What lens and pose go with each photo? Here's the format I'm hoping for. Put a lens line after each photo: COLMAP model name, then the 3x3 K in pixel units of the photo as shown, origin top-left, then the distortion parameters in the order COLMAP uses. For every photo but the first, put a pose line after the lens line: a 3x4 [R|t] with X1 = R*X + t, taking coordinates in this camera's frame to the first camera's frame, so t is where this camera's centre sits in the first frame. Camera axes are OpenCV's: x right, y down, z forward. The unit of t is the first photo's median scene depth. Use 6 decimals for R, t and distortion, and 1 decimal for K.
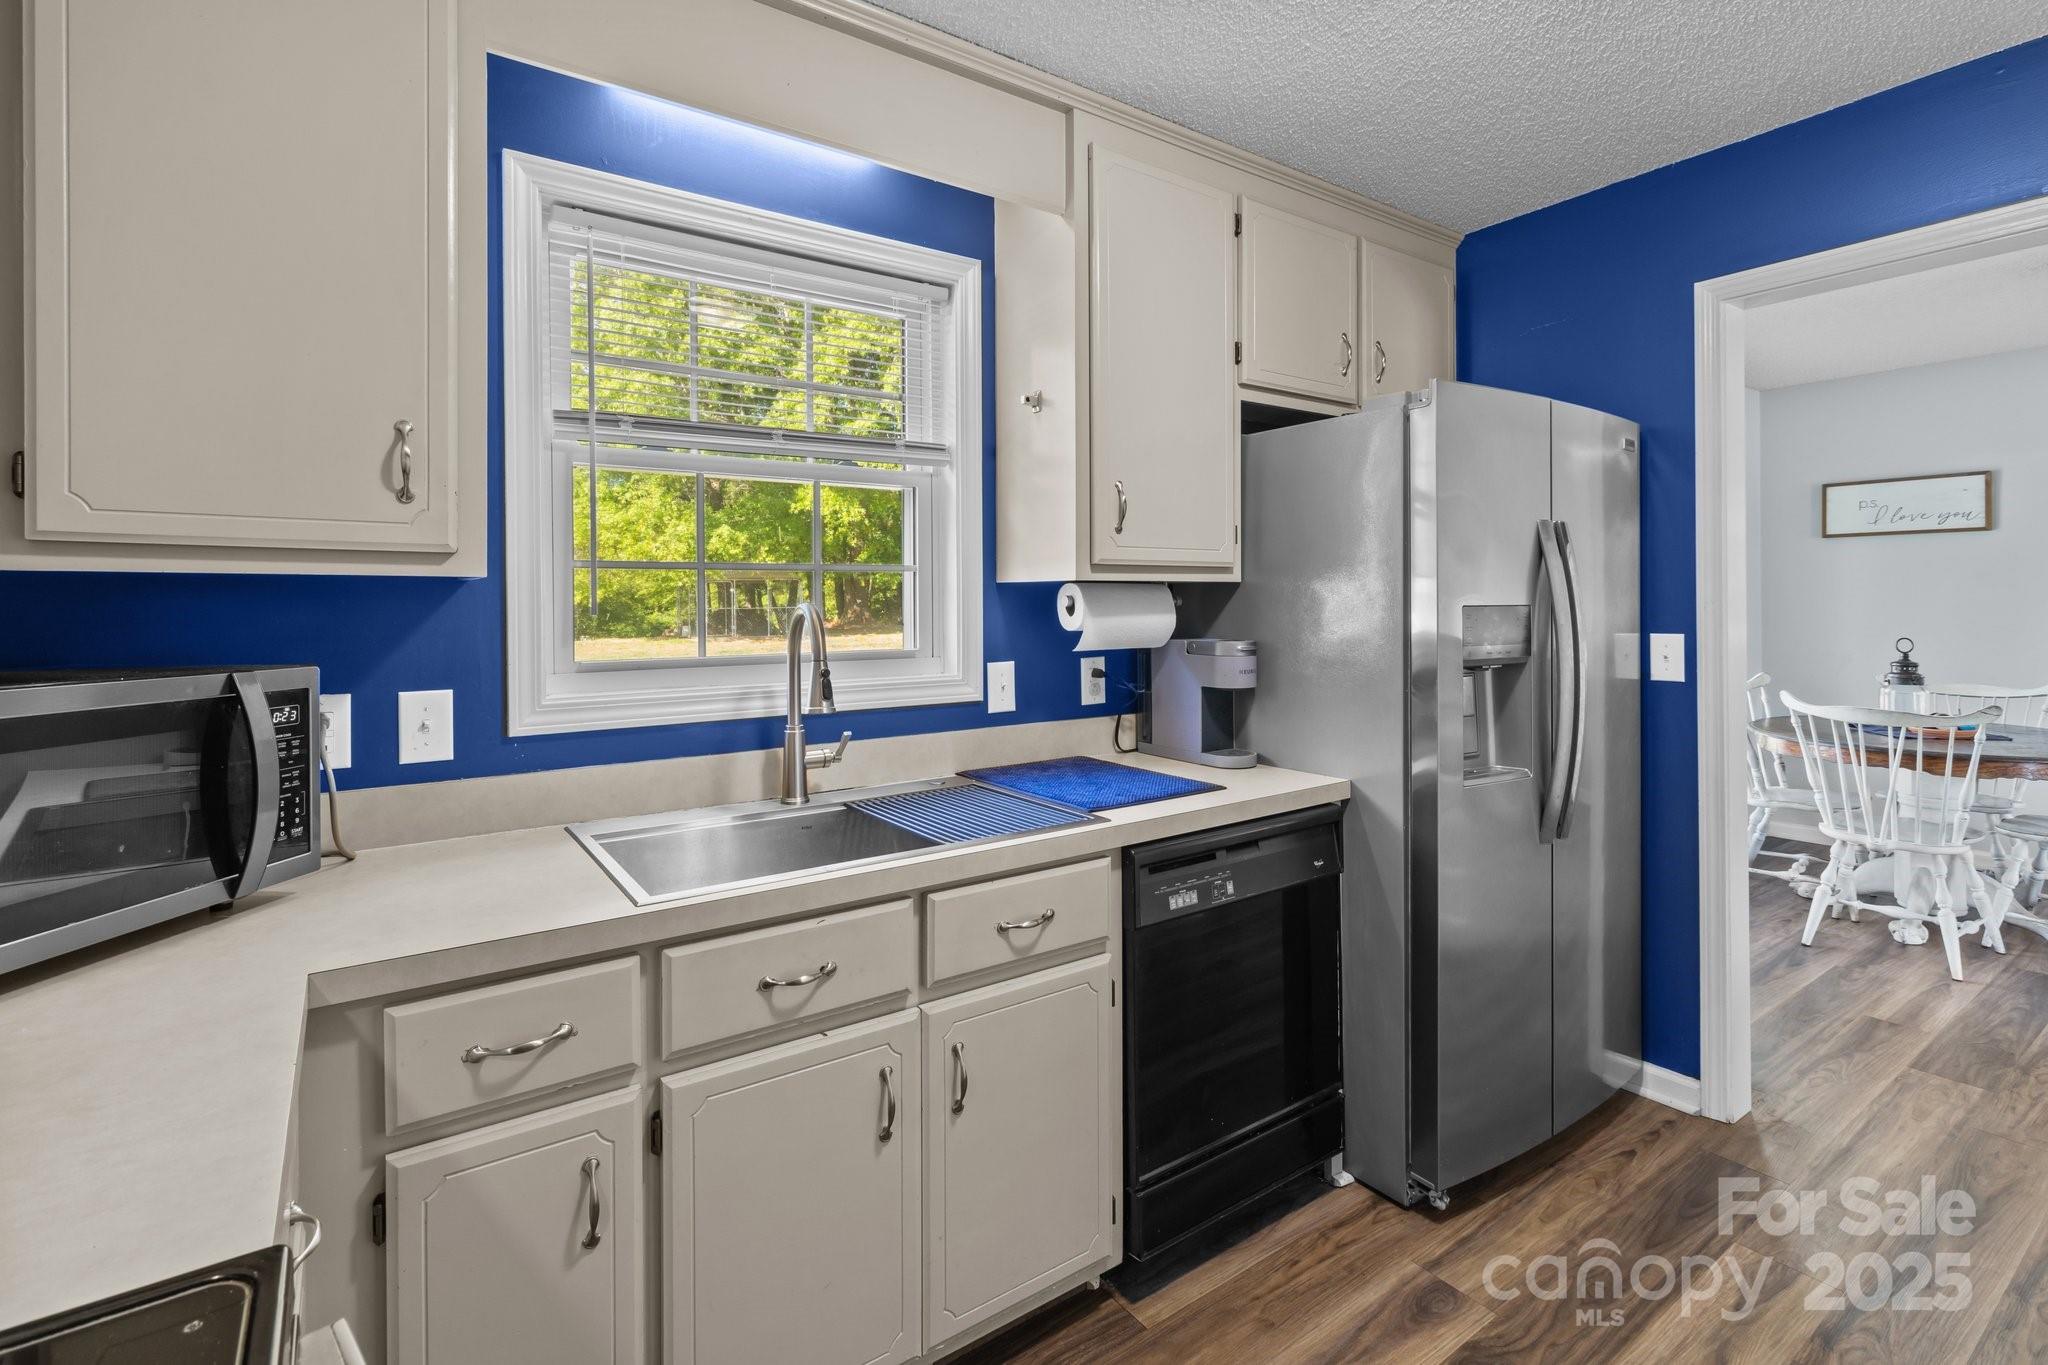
lens RADIAL K [[953.6, 0, 1047.6], [0, 953.6, 606.0], [0, 0, 1]] dist [-0.000735, 0.000281]
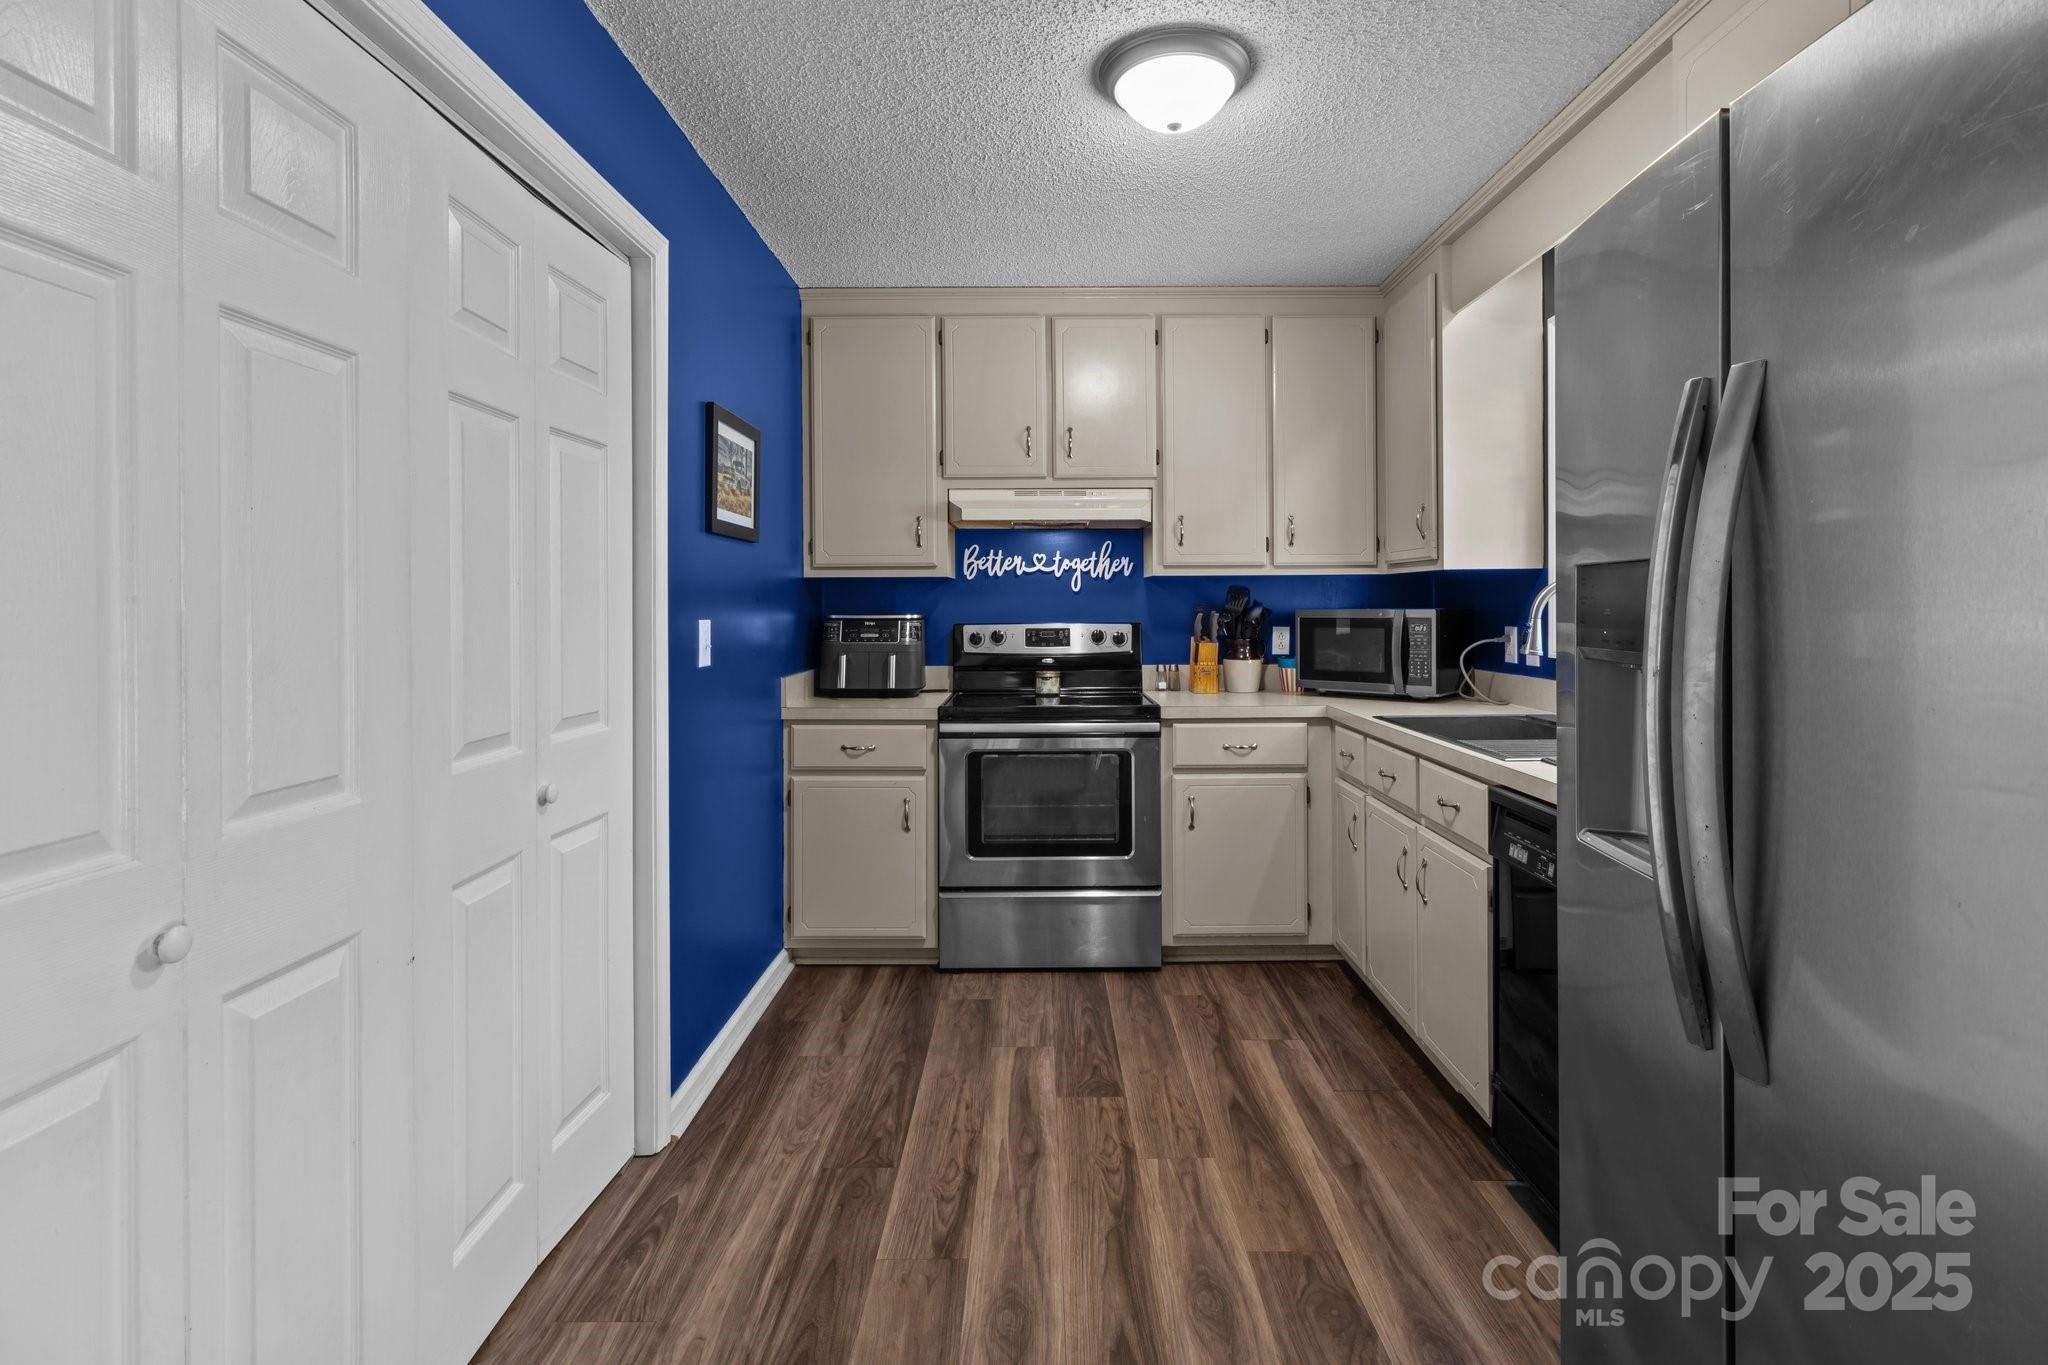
lens RADIAL K [[953.6, 0, 1047.3], [0, 953.6, 610.7], [0, 0, 1]] dist [-0.000735, 0.000281]
pose [[-0.579474, 0.012630, -0.814893, 1.305342], [0.006623, 0.999920, 0.010788, 0.025304], [0.814964, 0.000854, -0.579511, 1.191711]]
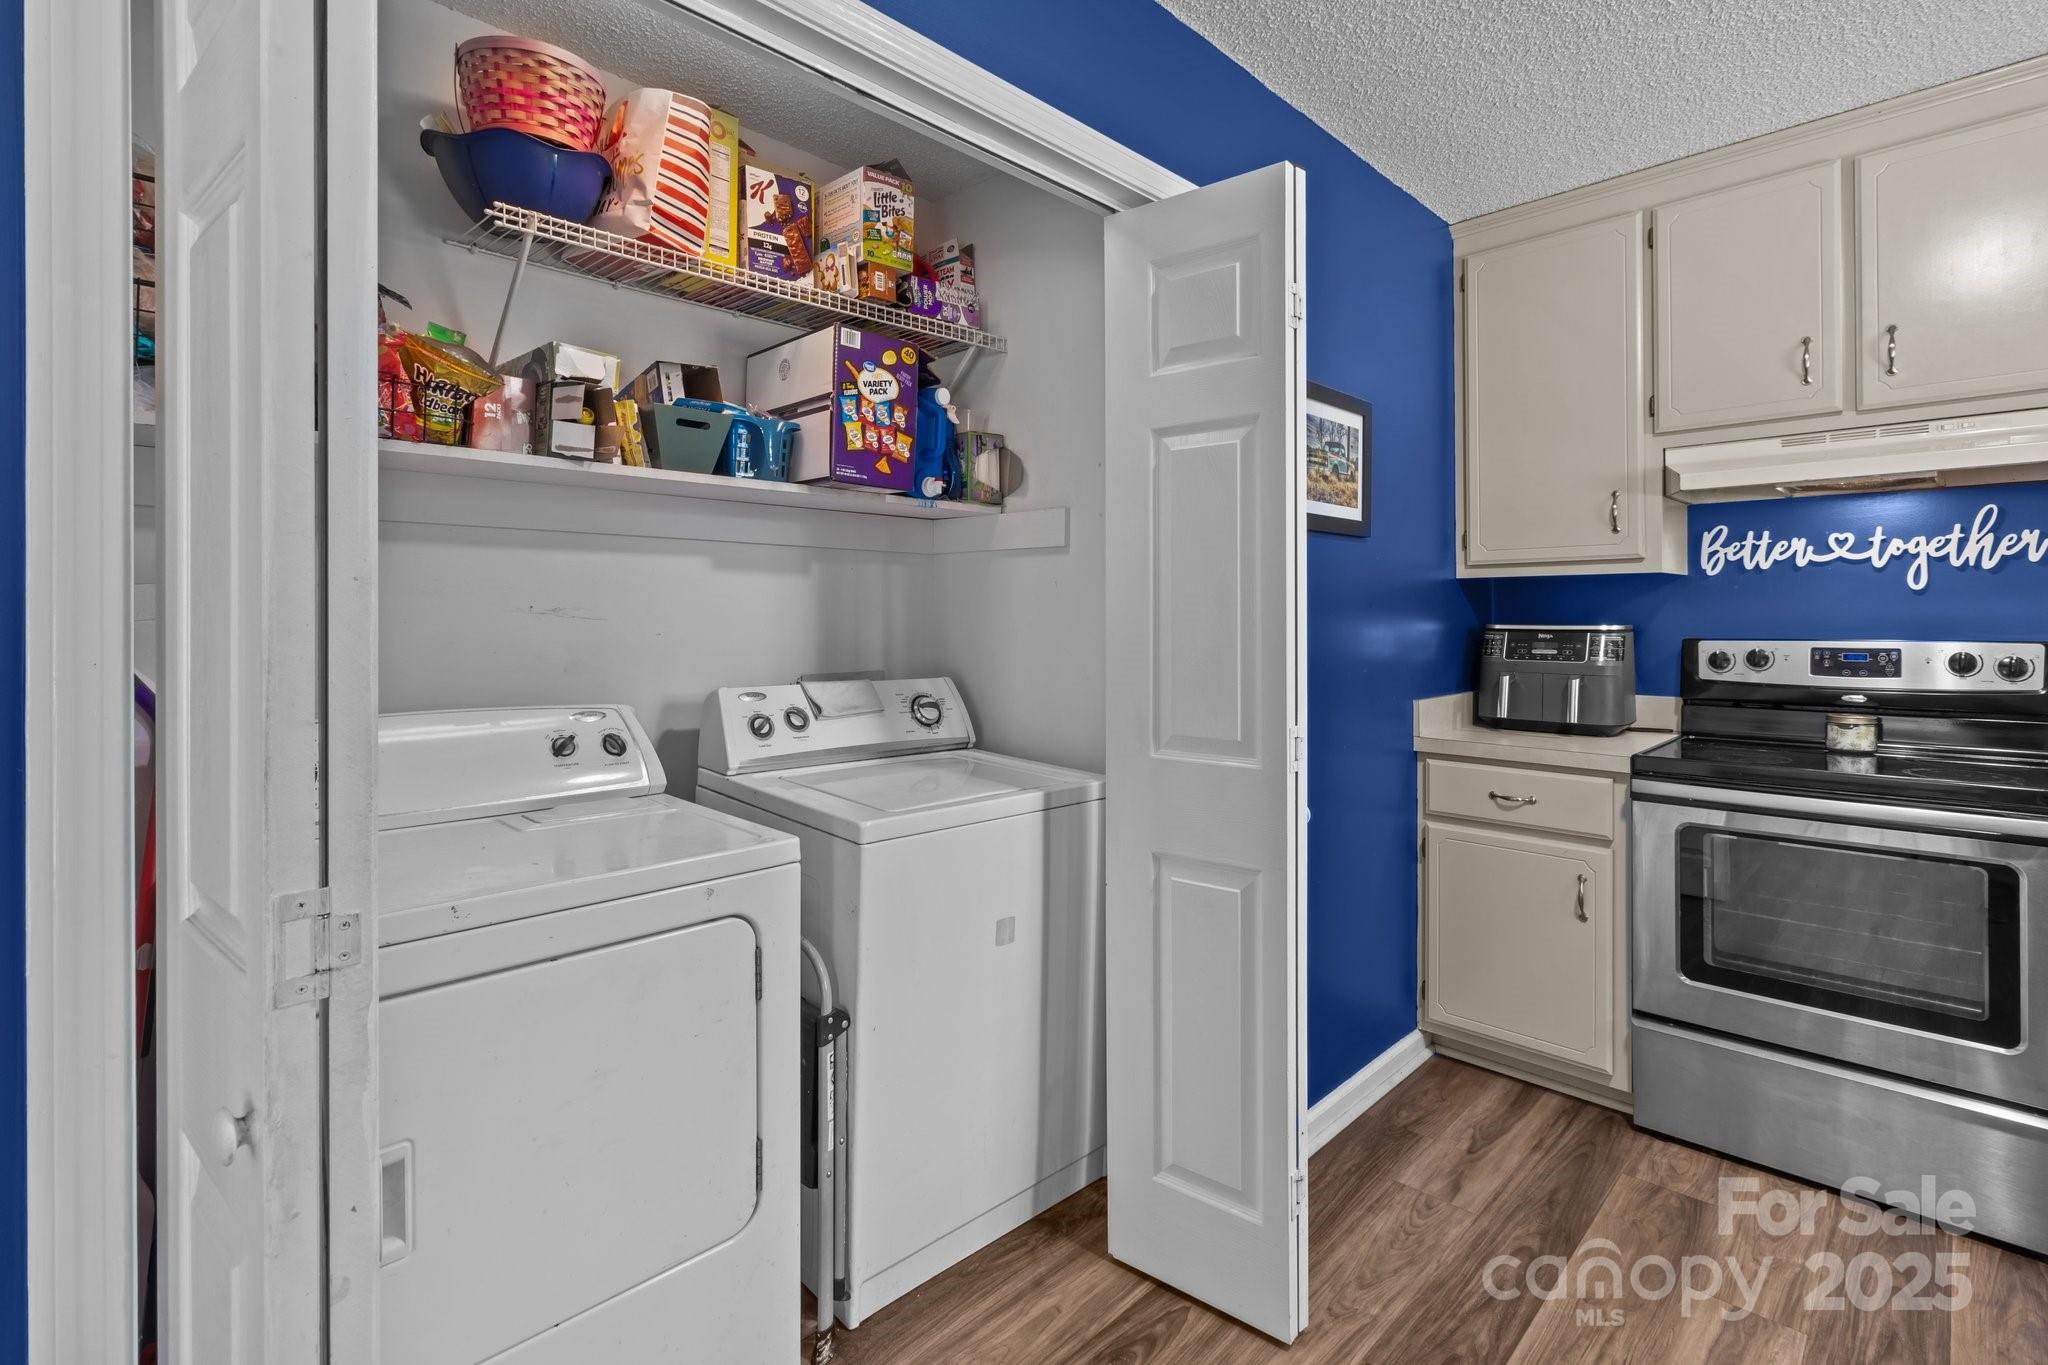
lens RADIAL K [[953.6, 0, 1044.6], [0, 953.6, 618.3], [0, 0, 1]] dist [-0.000735, 0.000281]
pose [[-0.984131, 0.010579, -0.177130, 0.963930], [0.010081, 0.999942, 0.003709, 0.028398], [0.177159, 0.001864, -0.984181, 1.101169]]
